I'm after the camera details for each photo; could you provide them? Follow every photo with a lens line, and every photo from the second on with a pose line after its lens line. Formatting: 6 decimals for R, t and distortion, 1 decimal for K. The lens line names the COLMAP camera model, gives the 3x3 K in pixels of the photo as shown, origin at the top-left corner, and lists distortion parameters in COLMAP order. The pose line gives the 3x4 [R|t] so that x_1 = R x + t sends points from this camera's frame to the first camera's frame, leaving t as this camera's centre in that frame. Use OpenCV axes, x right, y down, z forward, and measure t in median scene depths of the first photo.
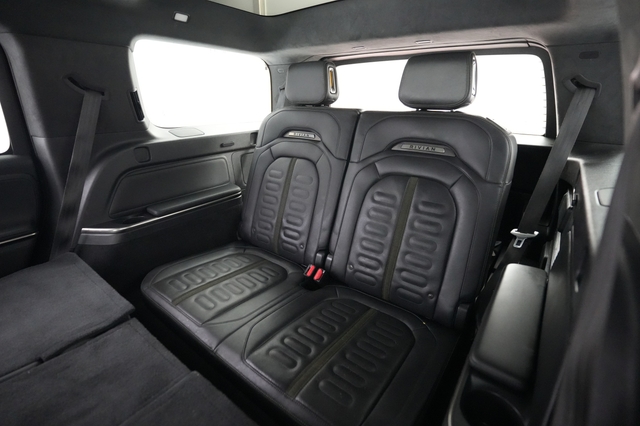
lens RADIAL K [[310.1, 0, 320.0], [0, 310.1, 213.0], [0, 0, 1]] dist [-0.014634, 0.000117]
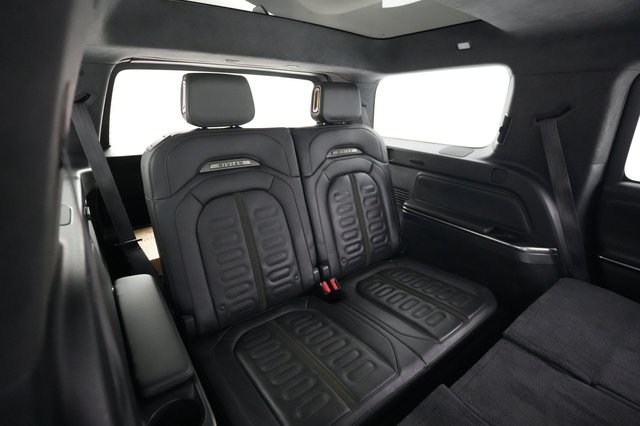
lens RADIAL K [[301.2, 0, 319.8], [0, 301.2, 226.5], [0, 0, 1]] dist [0.025742, 0.000012]
pose [[0.252288, -0.351583, 0.901521, -0.835582], [0.358925, 0.899198, 0.250233, -0.239213], [-0.898623, 0.260448, 0.353048, 0.606932]]
